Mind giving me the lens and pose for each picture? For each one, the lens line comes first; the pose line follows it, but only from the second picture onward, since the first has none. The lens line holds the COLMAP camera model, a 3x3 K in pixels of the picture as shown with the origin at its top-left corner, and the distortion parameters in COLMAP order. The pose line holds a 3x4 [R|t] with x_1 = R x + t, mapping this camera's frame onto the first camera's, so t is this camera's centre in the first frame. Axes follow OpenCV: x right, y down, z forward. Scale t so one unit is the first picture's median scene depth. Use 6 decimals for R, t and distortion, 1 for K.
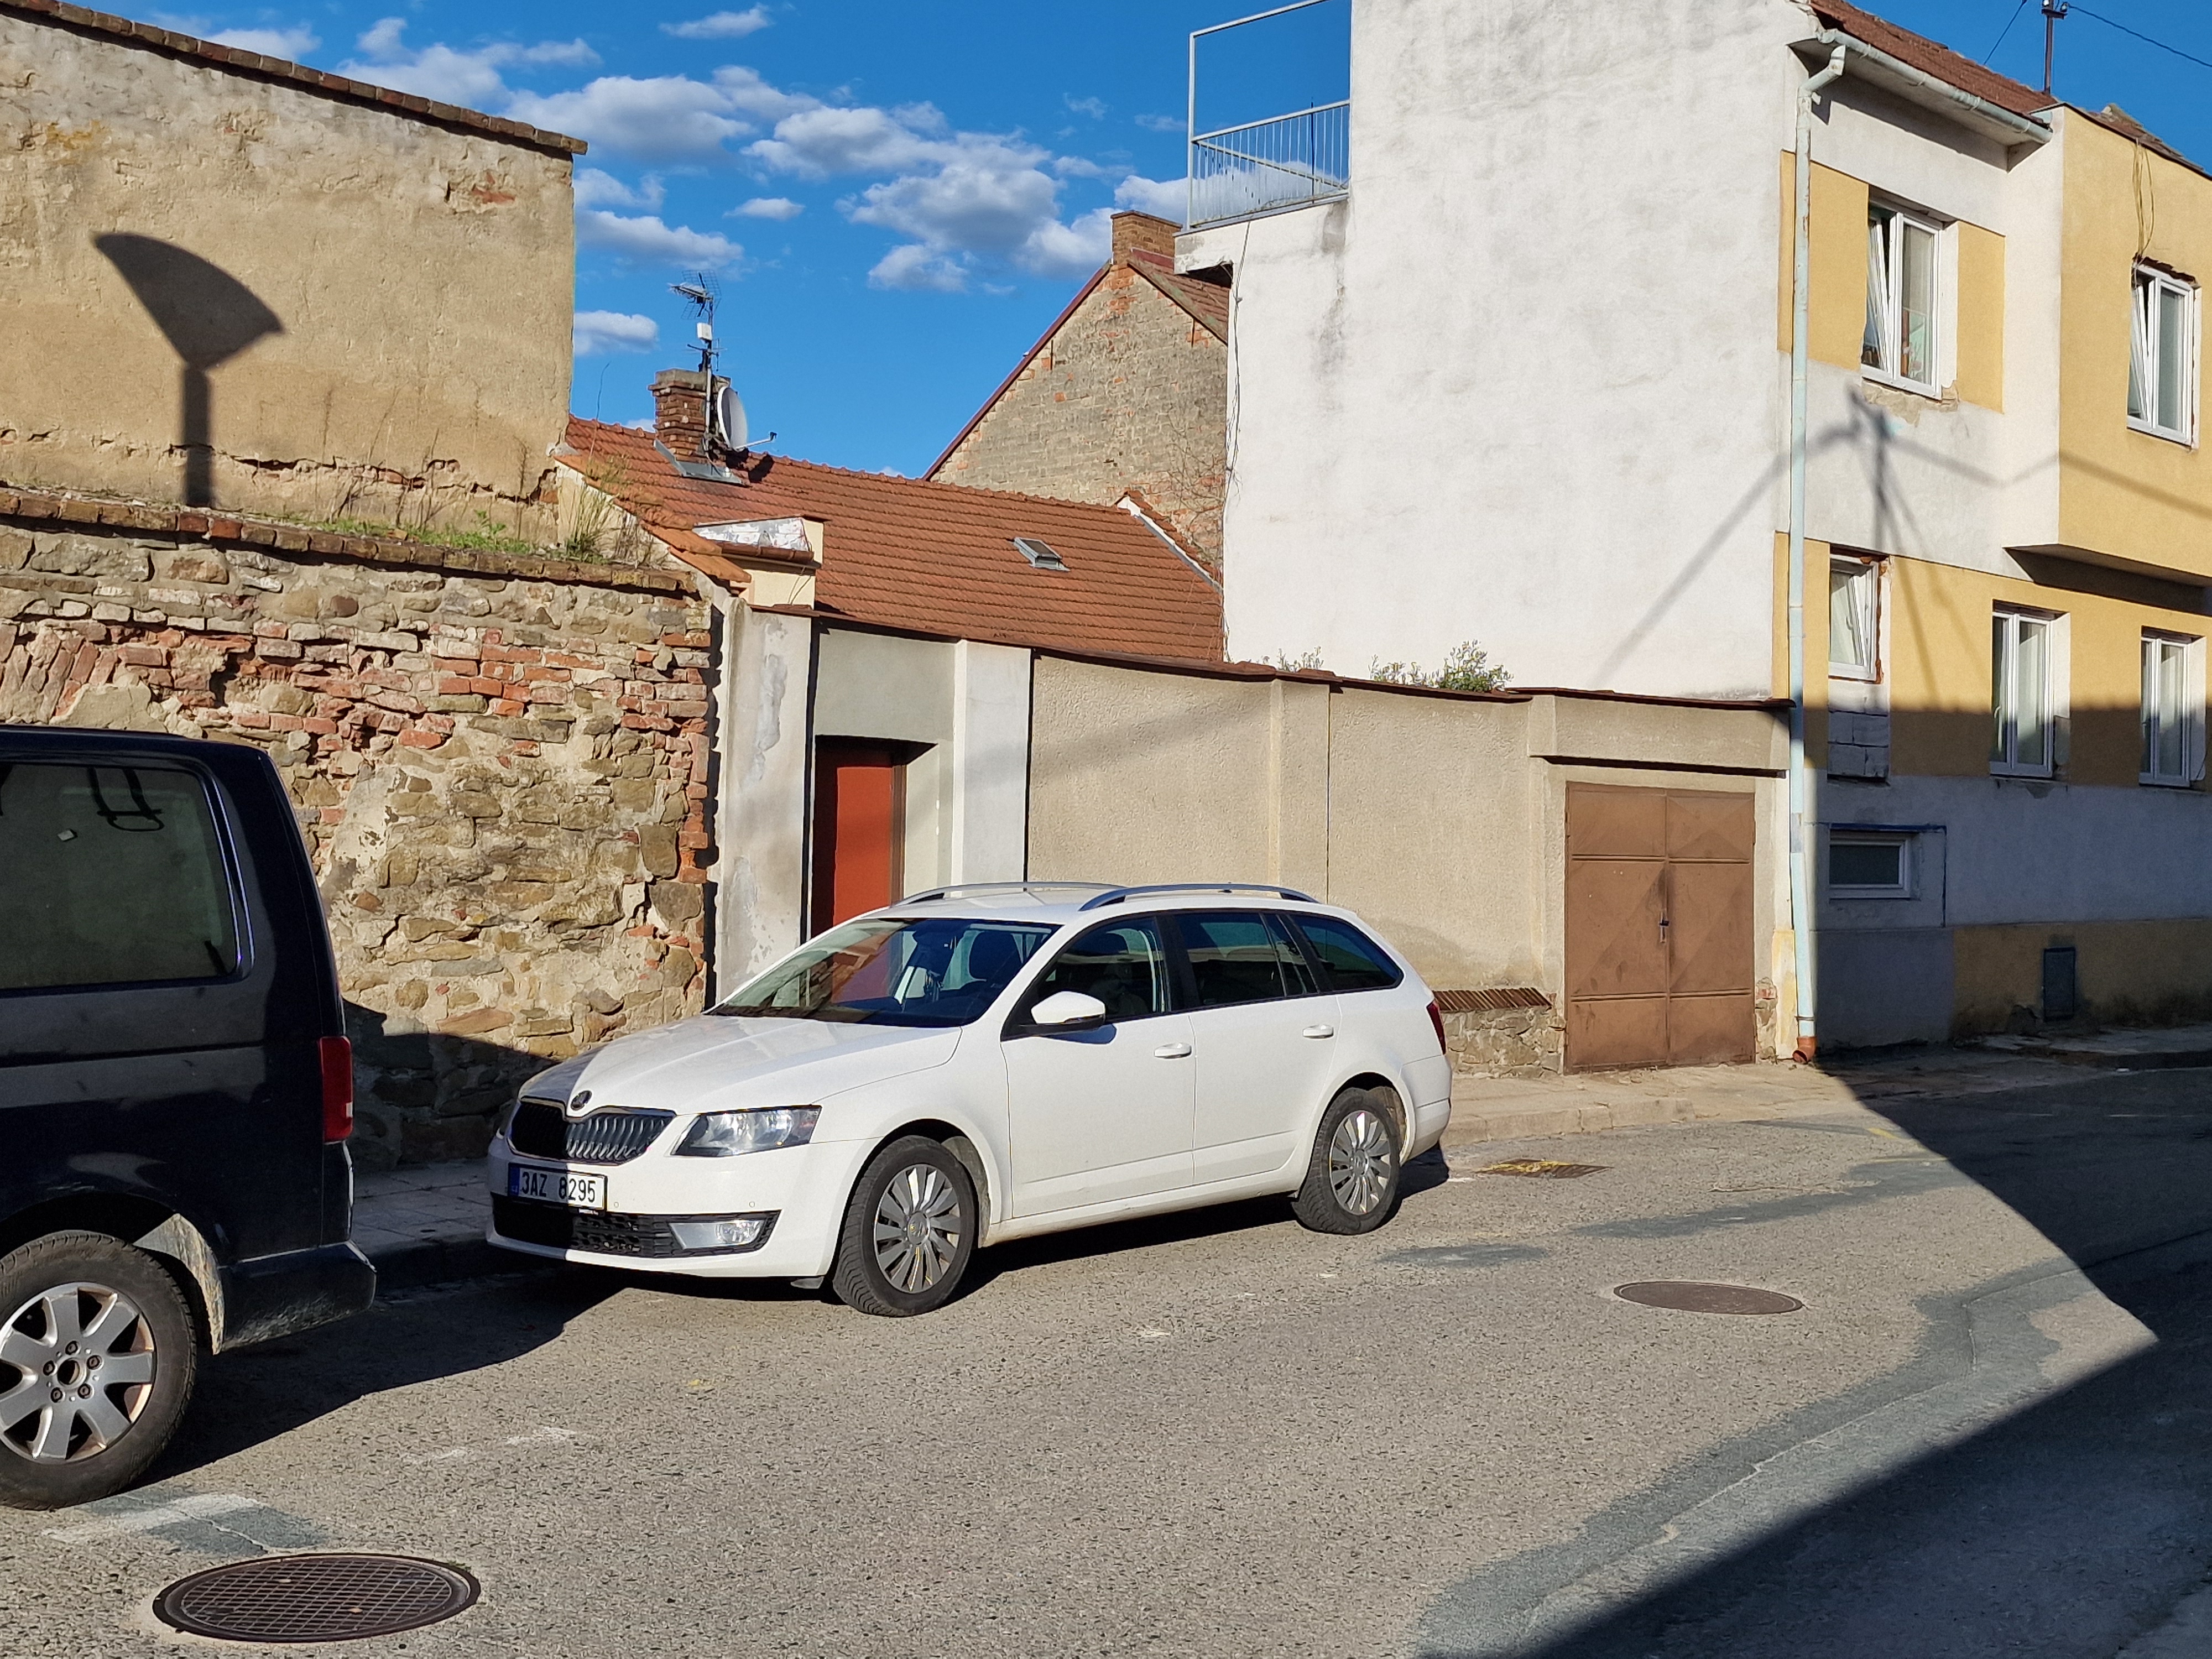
lens RADIAL K [[1676.8, 0, 1091.8], [0, 1676.8, 827.0], [0, 0, 1]] dist [0.111663, -0.124620]
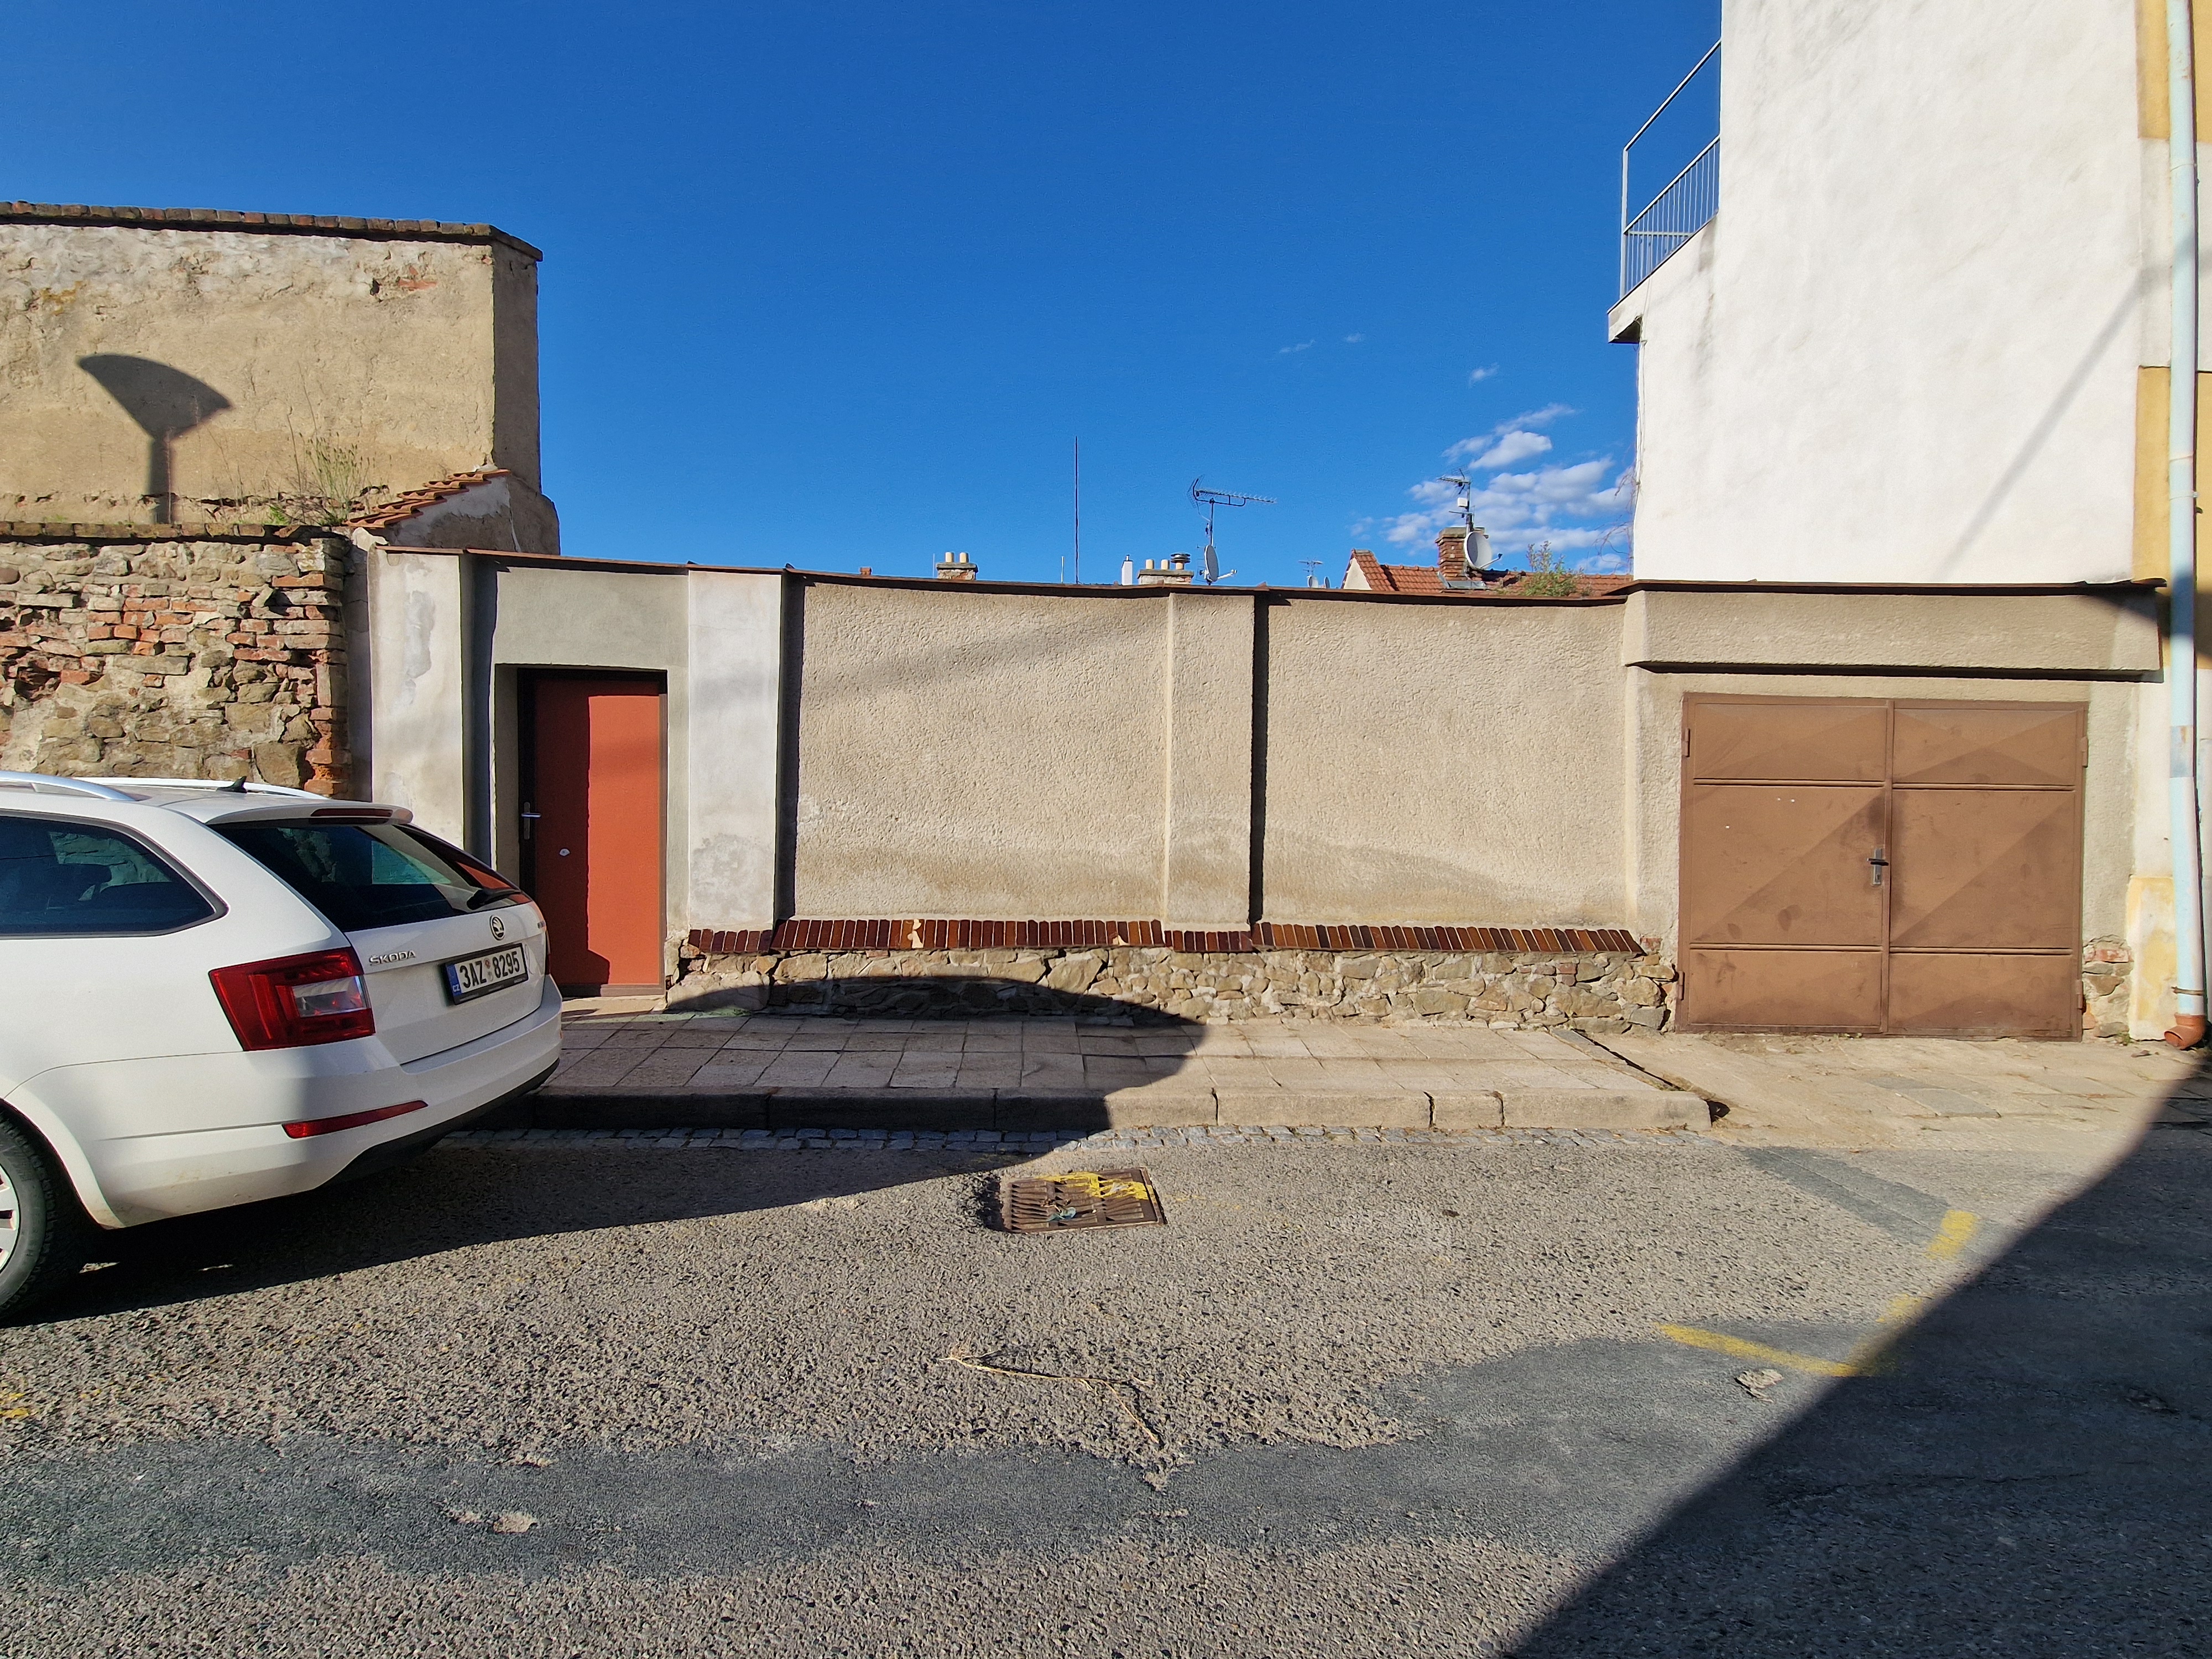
lens RADIAL K [[916.3, 0, 1100.7], [0, 916.3, 820.1], [0, 0, 1]] dist [0.017048, -0.008454]
pose [[0.811527, 0.005412, -0.584290, 0.497149], [0.010260, 0.999671, 0.023509, 0.036746], [0.584225, -0.025073, 0.811204, 0.705503]]
